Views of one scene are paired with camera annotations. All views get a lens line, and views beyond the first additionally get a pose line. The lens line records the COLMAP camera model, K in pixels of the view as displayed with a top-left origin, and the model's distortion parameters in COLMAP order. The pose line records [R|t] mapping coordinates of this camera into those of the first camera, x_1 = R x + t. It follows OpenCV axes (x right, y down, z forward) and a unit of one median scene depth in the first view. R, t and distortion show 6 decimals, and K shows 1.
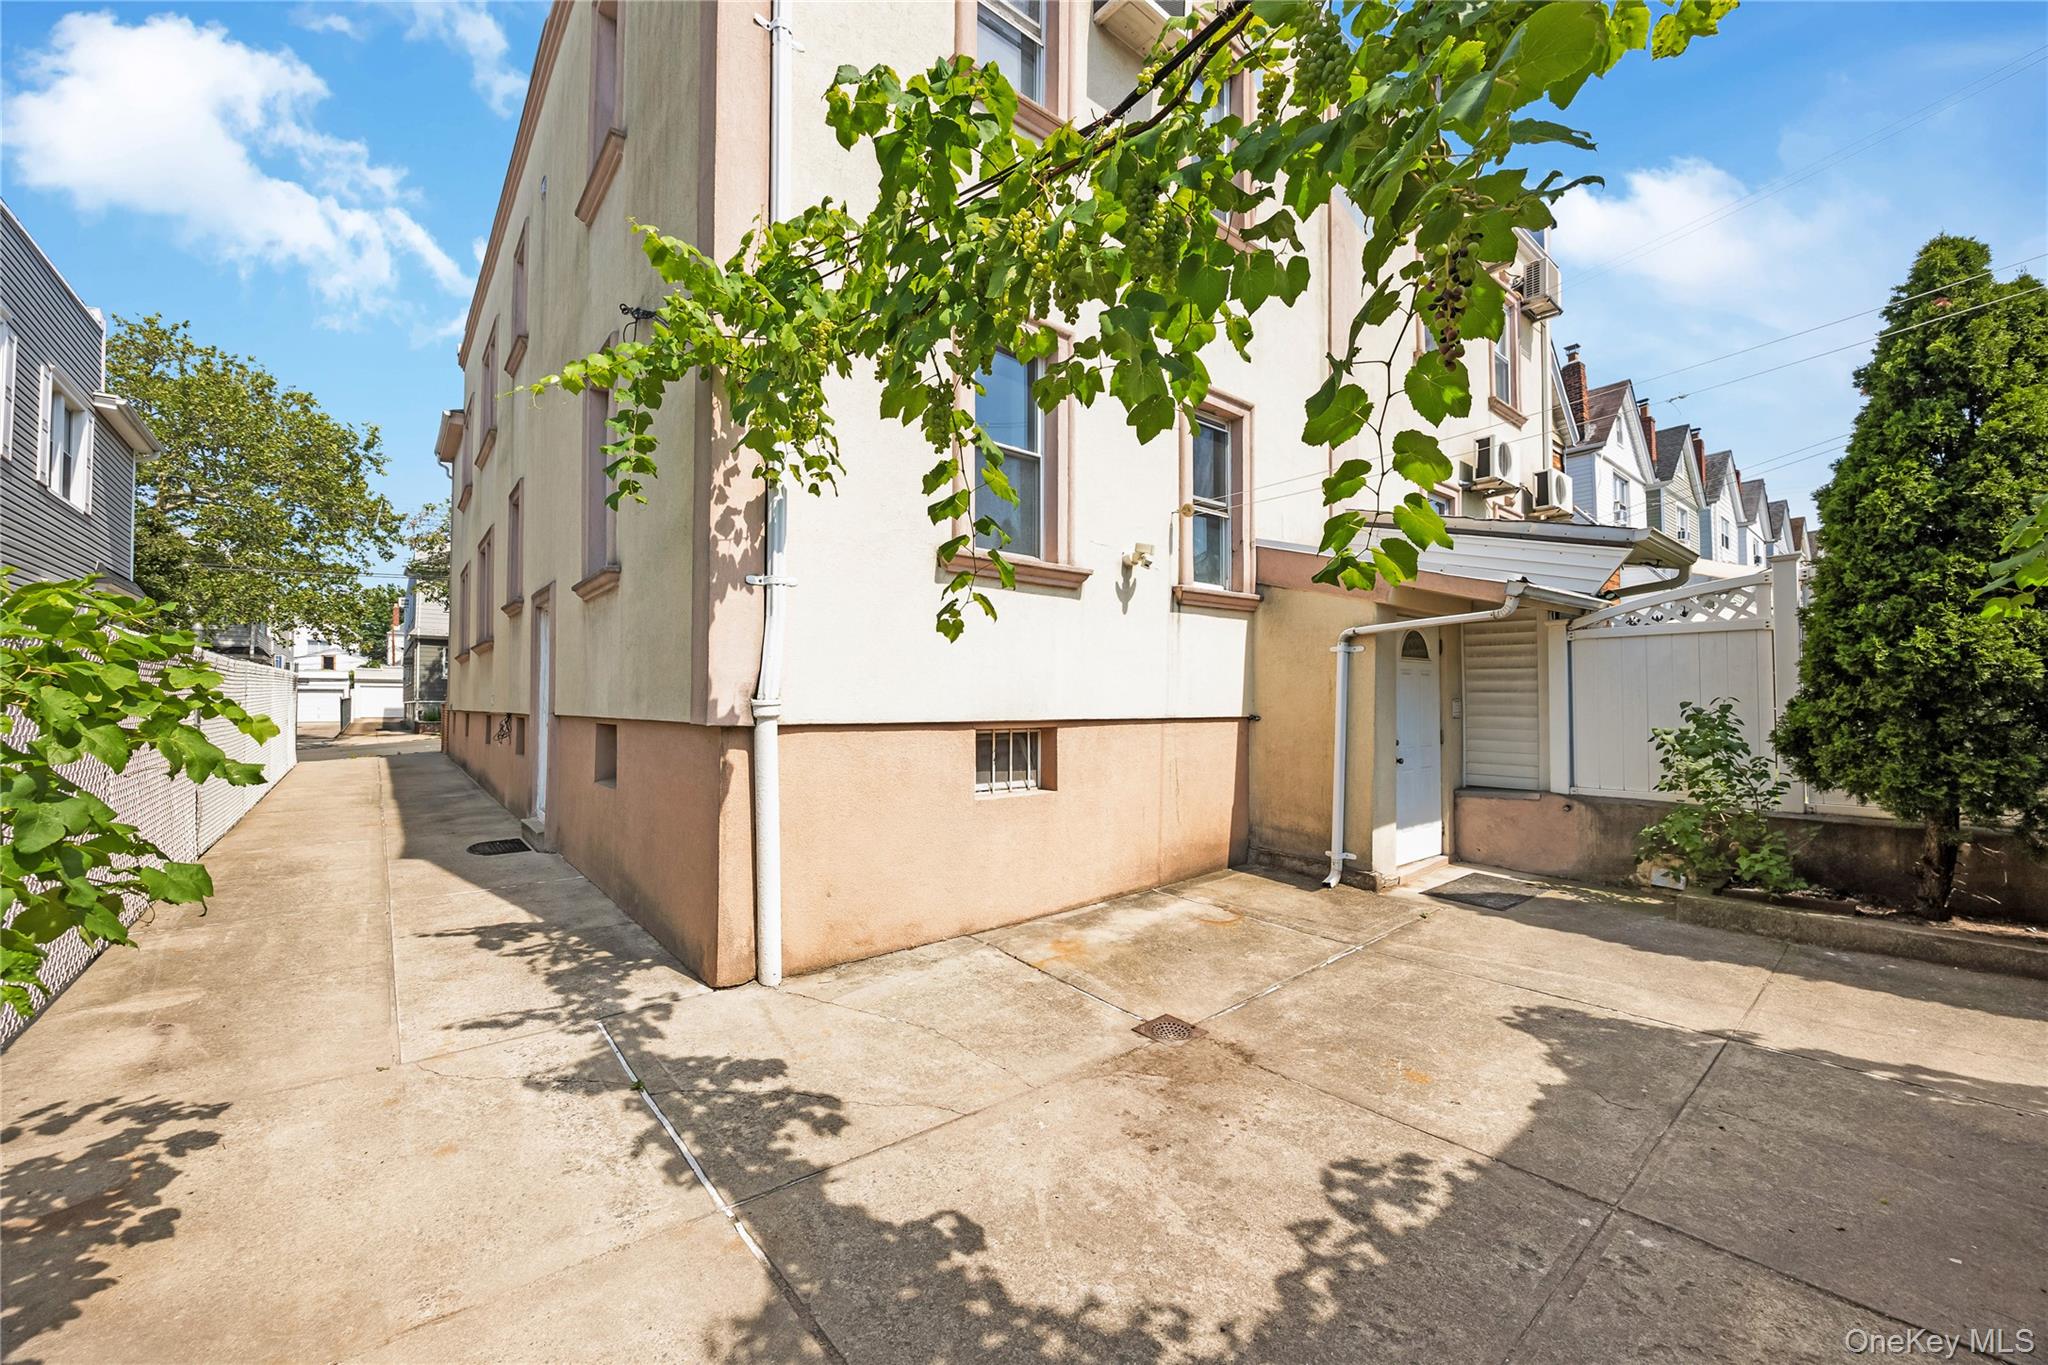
lens RADIAL K [[788.9, 0, 1011.0], [0, 788.9, 678.0], [0, 0, 1]] dist [-0.008974, 0.000506]
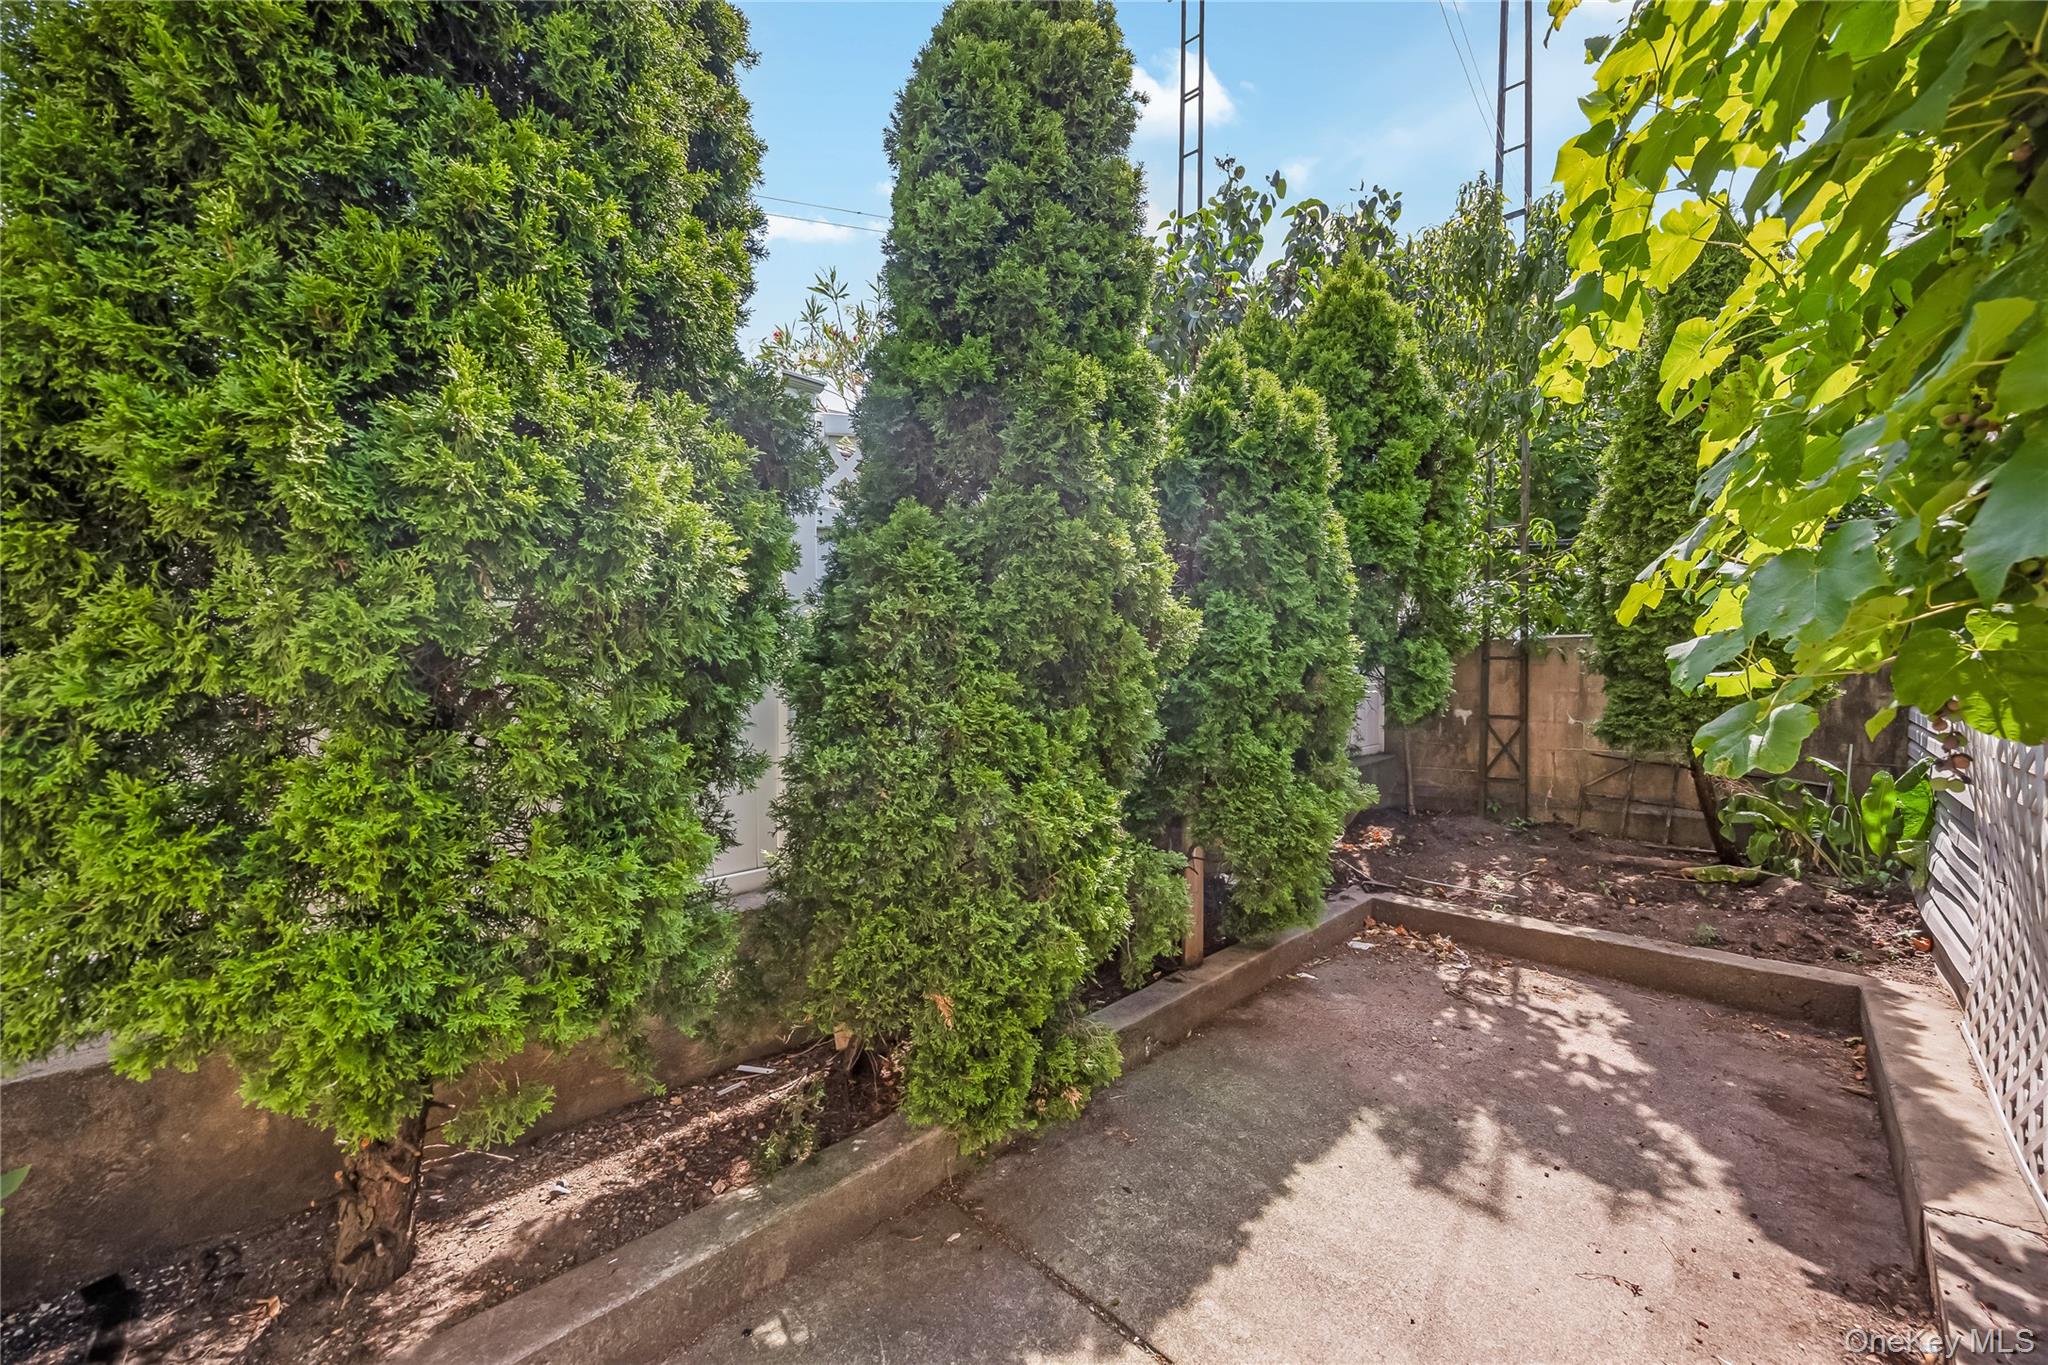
lens RADIAL K [[788.9, 0, 1022.5], [0, 788.9, 685.1], [0, 0, 1]] dist [-0.008974, 0.000506]
pose [[-0.121630, -0.014289, 0.992473, 0.866870], [-0.019829, 0.999732, 0.011963, 0.029962], [-0.992377, -0.018224, -0.121881, 0.822337]]
